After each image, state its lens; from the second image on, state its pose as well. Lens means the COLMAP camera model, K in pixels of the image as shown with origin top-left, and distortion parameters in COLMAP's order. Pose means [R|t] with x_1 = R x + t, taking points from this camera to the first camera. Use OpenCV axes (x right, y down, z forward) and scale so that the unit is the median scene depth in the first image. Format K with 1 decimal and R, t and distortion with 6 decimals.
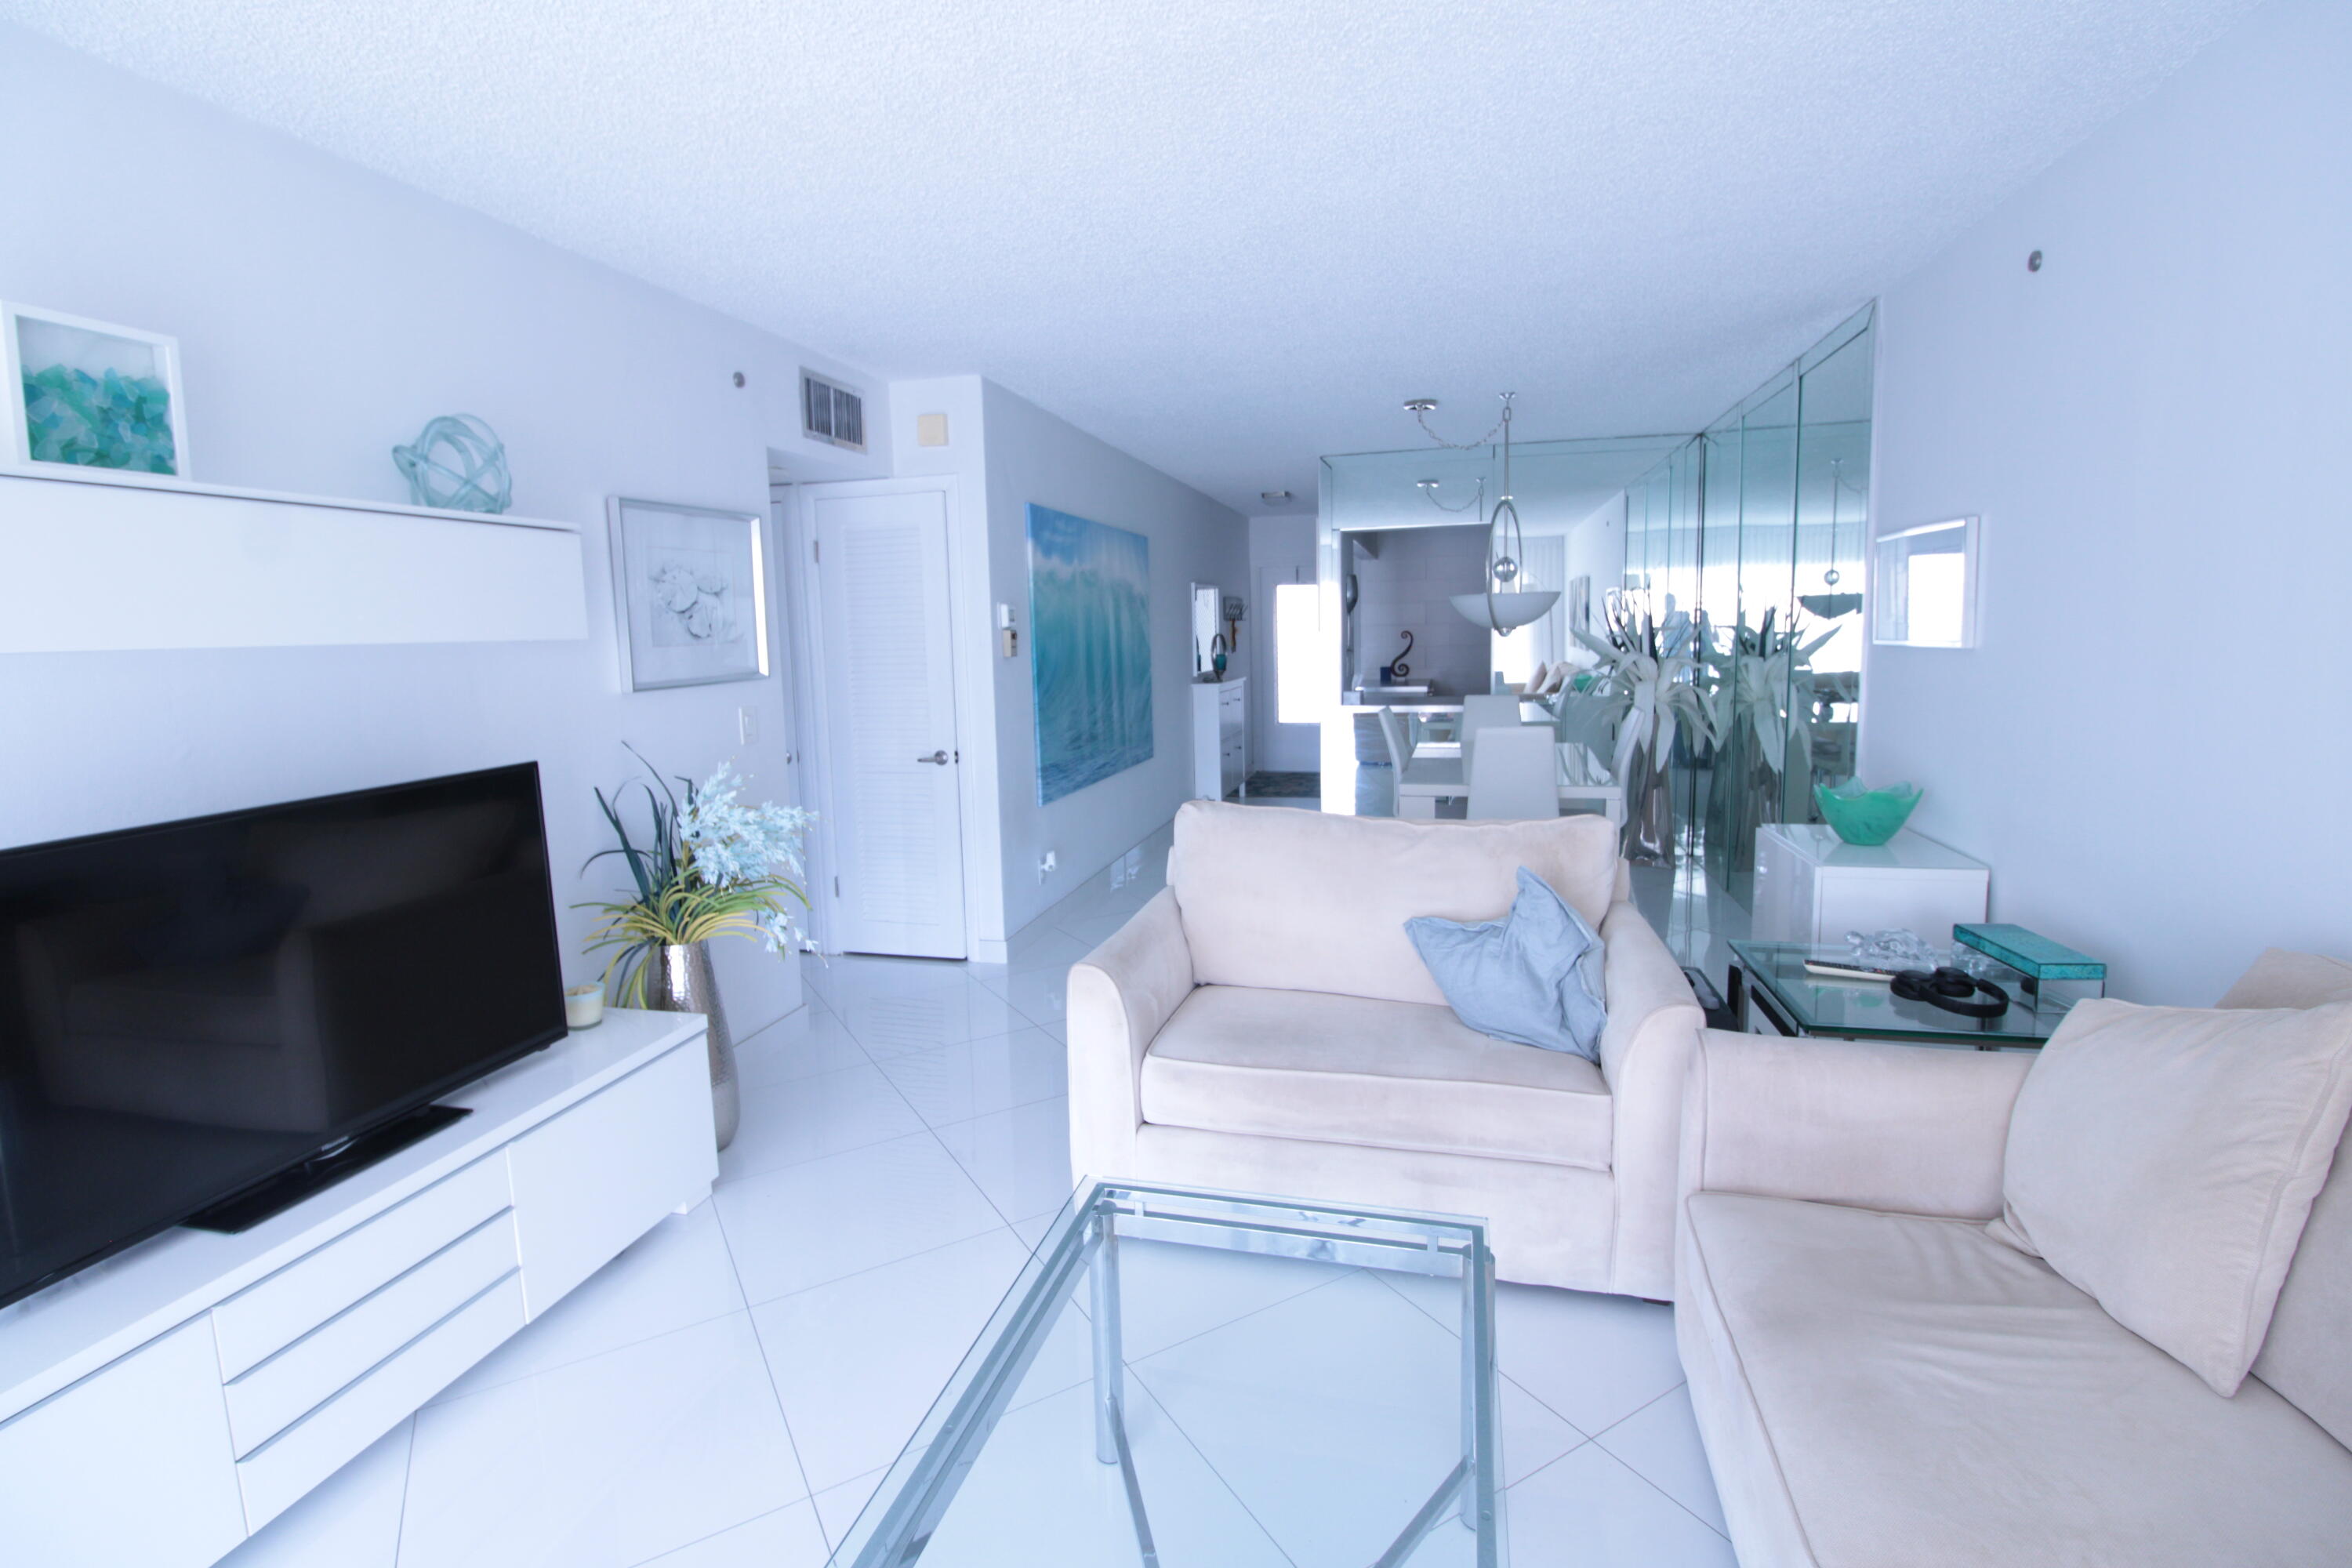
lens RADIAL K [[1089.8, 0, 1154.5], [0, 1089.8, 751.5], [0, 0, 1]] dist [-0.017998, -0.001737]
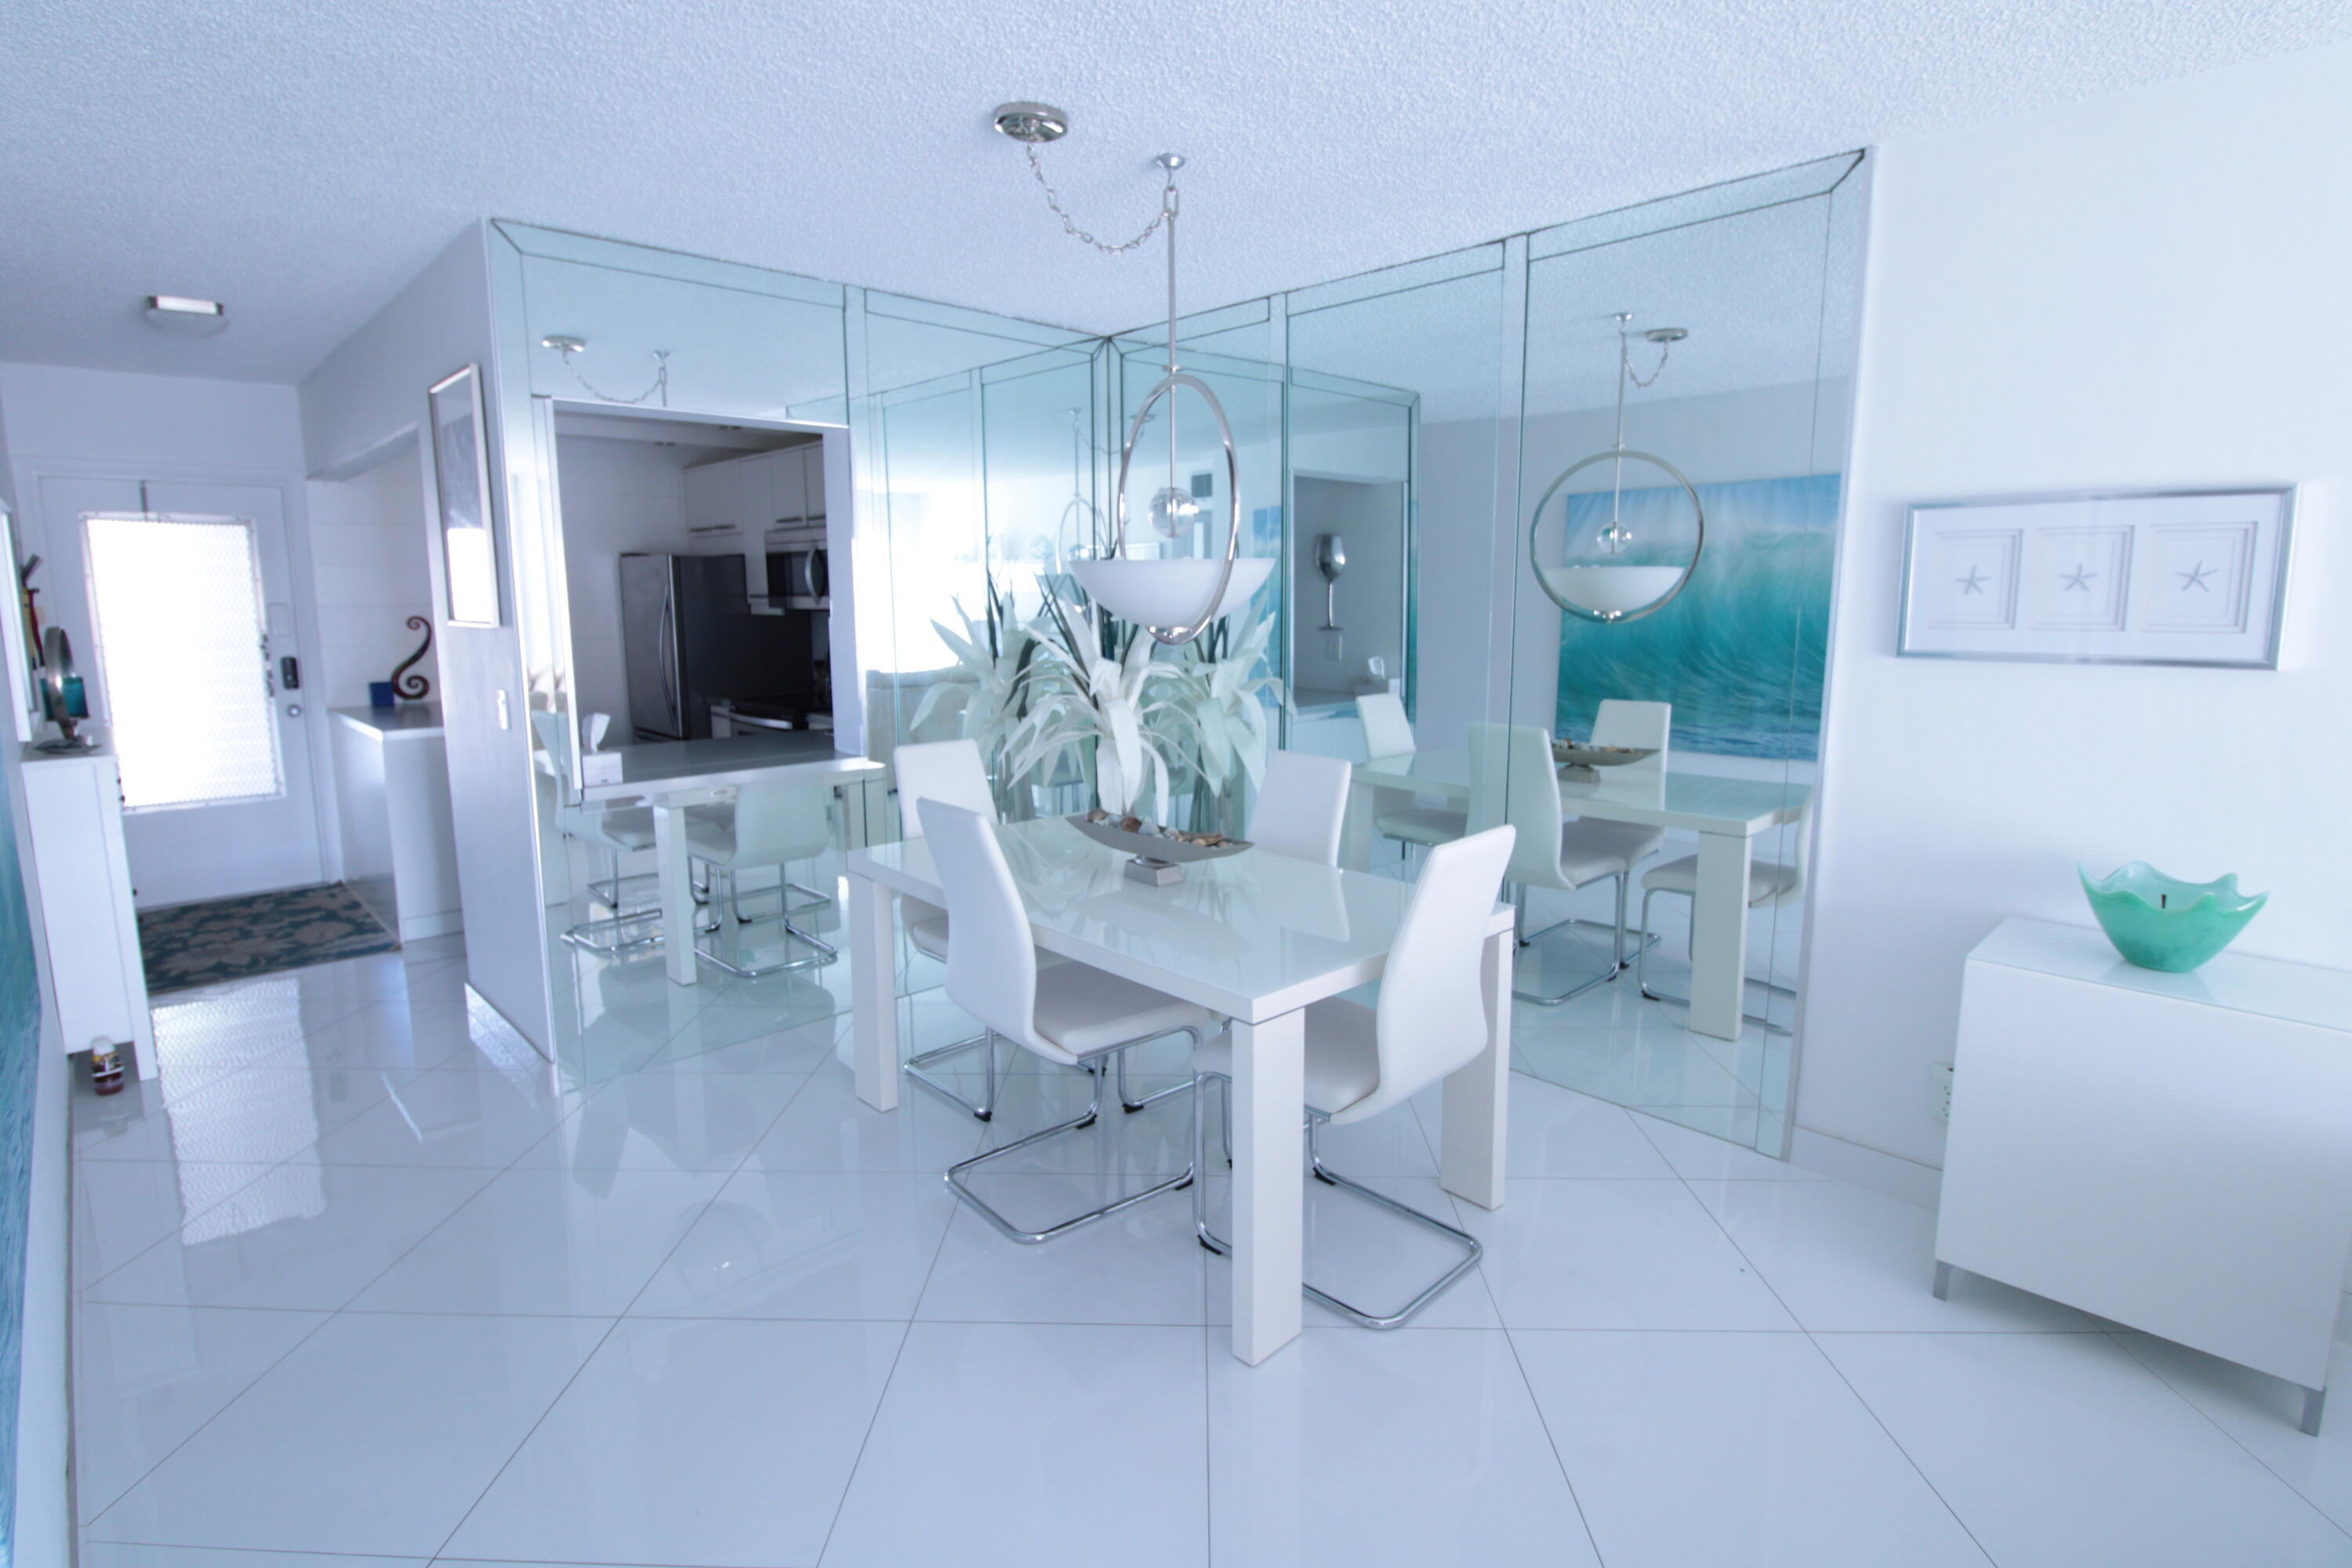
lens RADIAL K [[1150.9, 0, 1167.7], [0, 1150.9, 753.0], [0, 0, 1]] dist [-0.010720, -0.006183]
pose [[0.519350, -0.097776, 0.848950, -0.210258], [0.086020, 0.994369, 0.061901, -0.122825], [-0.850221, 0.040878, 0.524836, 1.009156]]
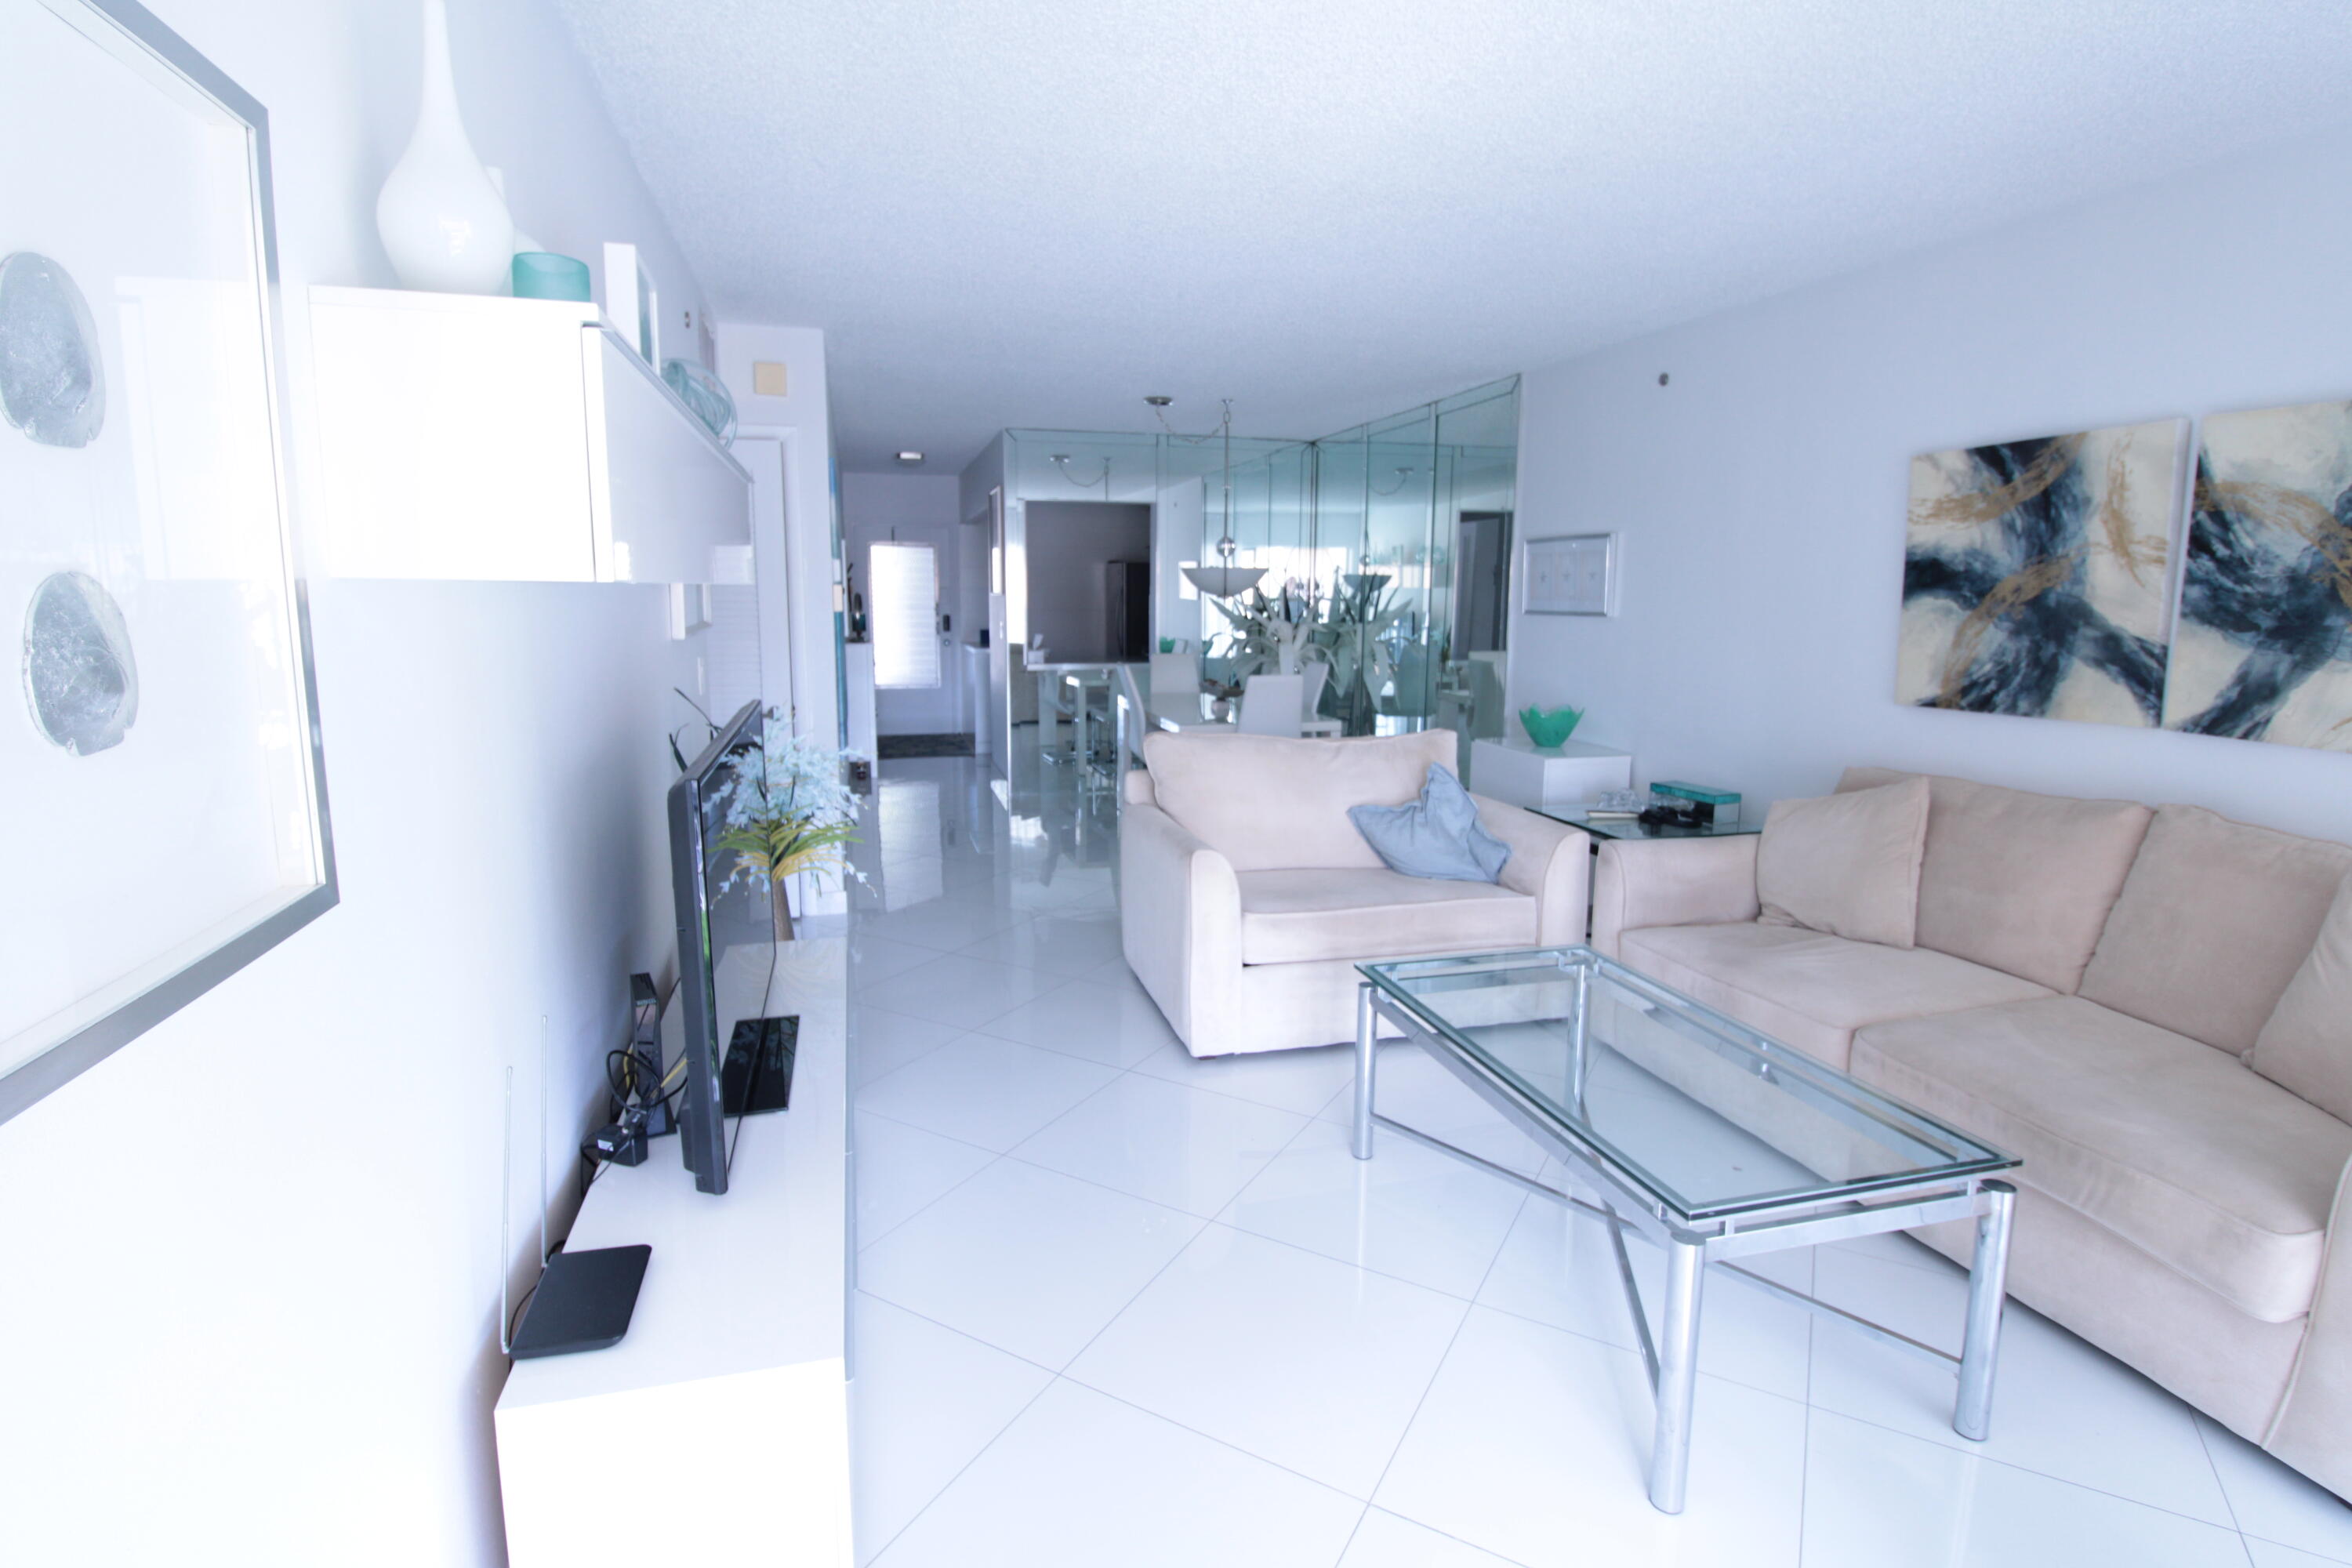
lens RADIAL K [[1150.9, 0, 1166.0], [0, 1150.9, 762.7], [0, 0, 1]] dist [-0.010720, -0.006183]
pose [[0.866722, -0.046072, 0.496658, -0.529053], [0.029078, 0.998699, 0.041899, 0.022793], [-0.497943, -0.021873, 0.866934, -0.109011]]
